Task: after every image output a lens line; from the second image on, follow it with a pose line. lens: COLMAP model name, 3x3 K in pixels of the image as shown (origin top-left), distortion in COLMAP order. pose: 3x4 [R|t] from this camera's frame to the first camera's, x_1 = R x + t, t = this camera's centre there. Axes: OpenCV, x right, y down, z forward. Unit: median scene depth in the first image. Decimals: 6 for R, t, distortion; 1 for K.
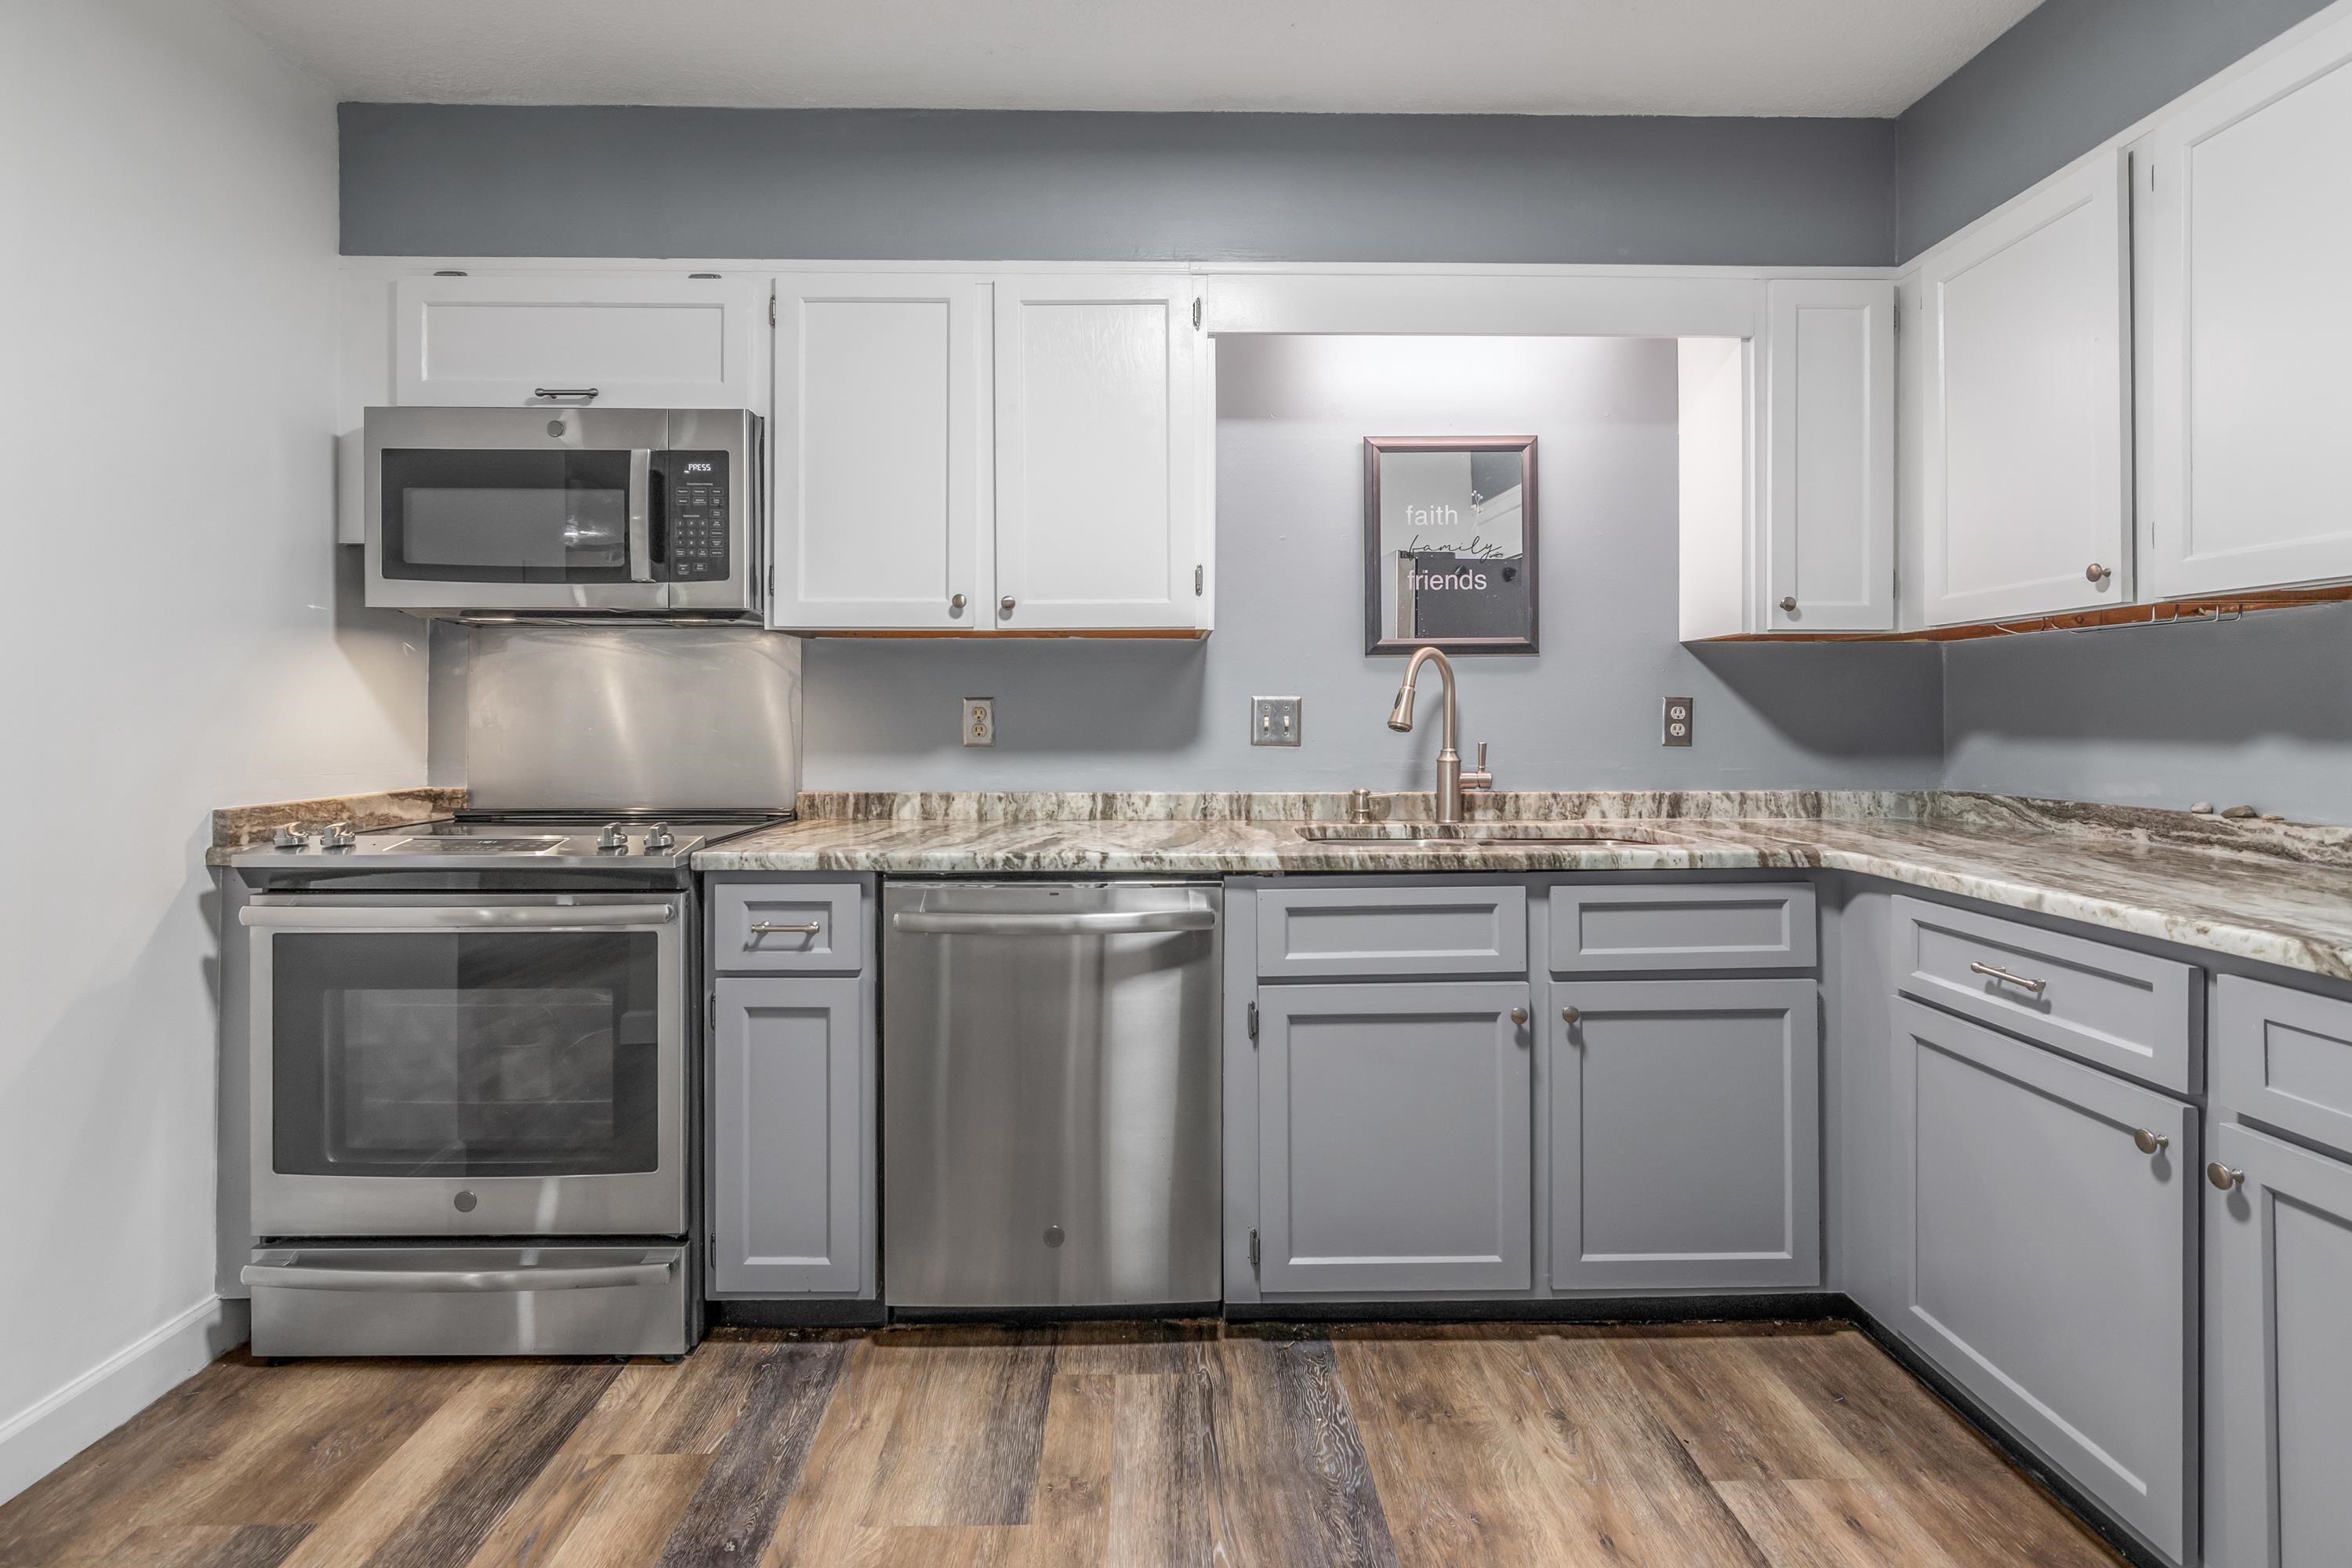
lens RADIAL K [[1171.7, 0, 1152.0], [0, 1171.7, 699.6], [0, 0, 1]] dist [-0.001890, 0.000286]
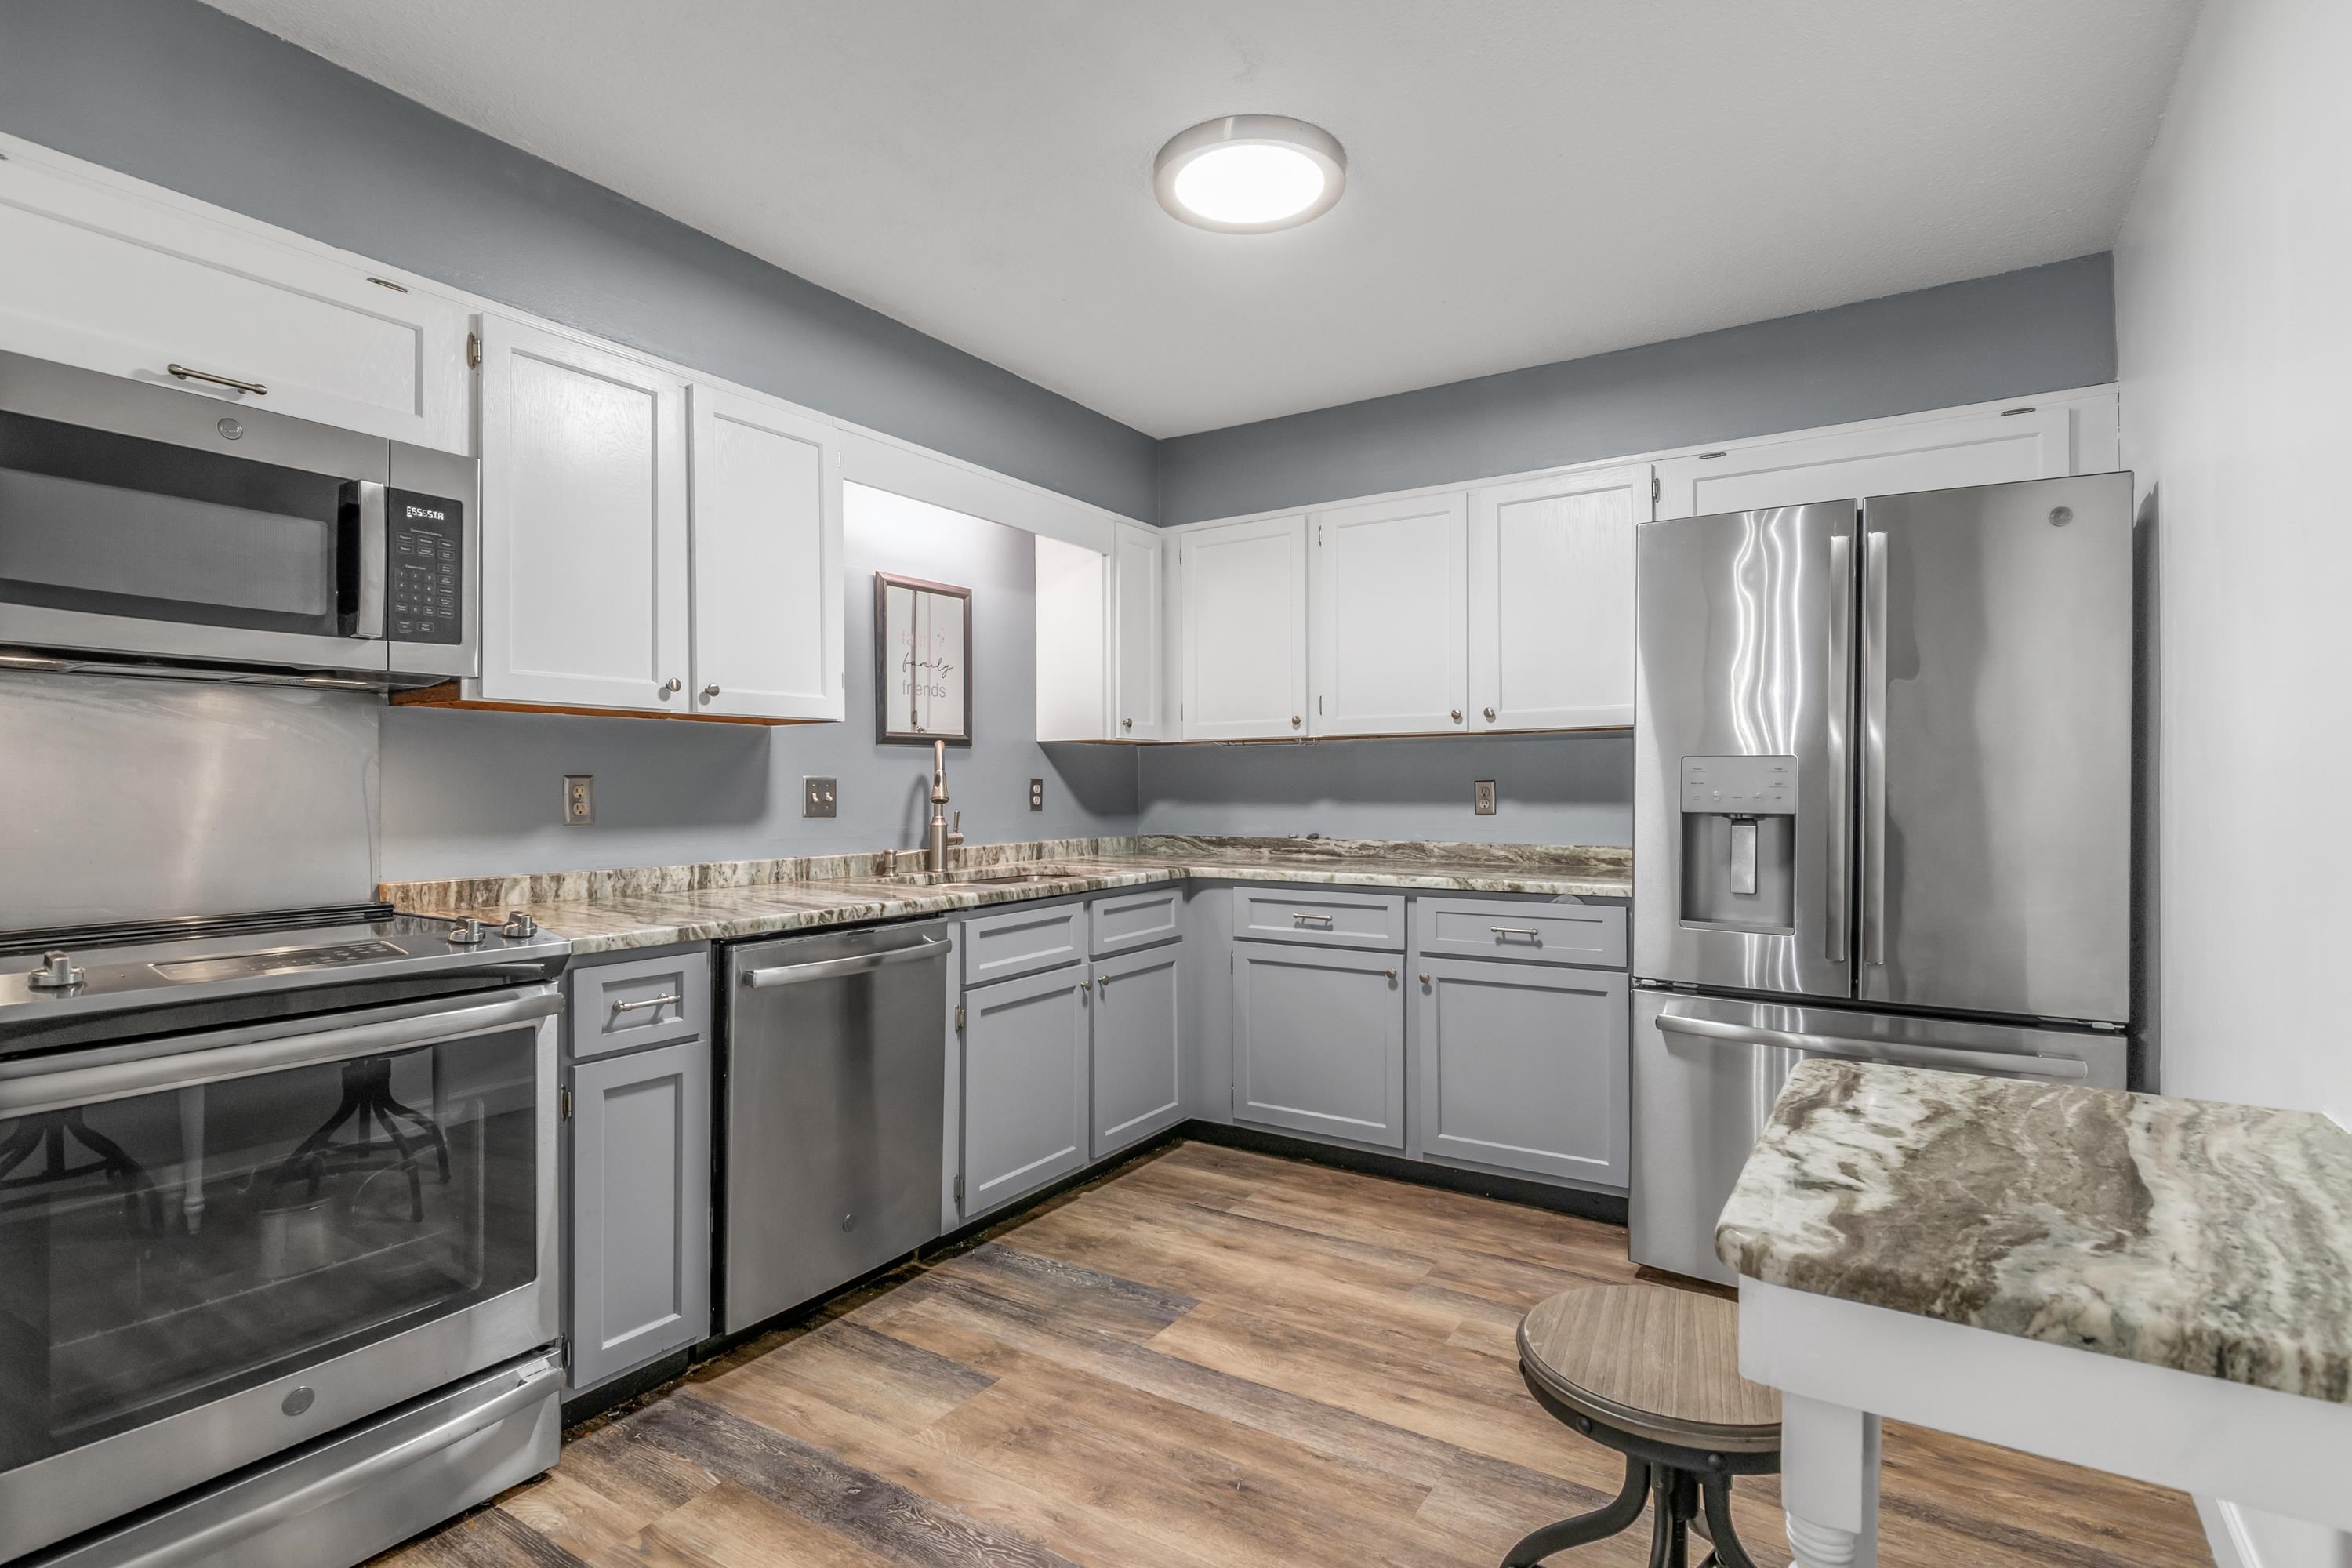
lens RADIAL K [[1156.9, 0, 1165.5], [0, 1156.9, 766.3], [0, 0, 1]] dist [-0.001080, 0.000729]
pose [[0.558089, 0.013373, 0.829673, -0.868745], [-0.008899, 0.999909, -0.010131, -0.005123], [-0.829733, -0.001729, 0.558158, 0.058549]]
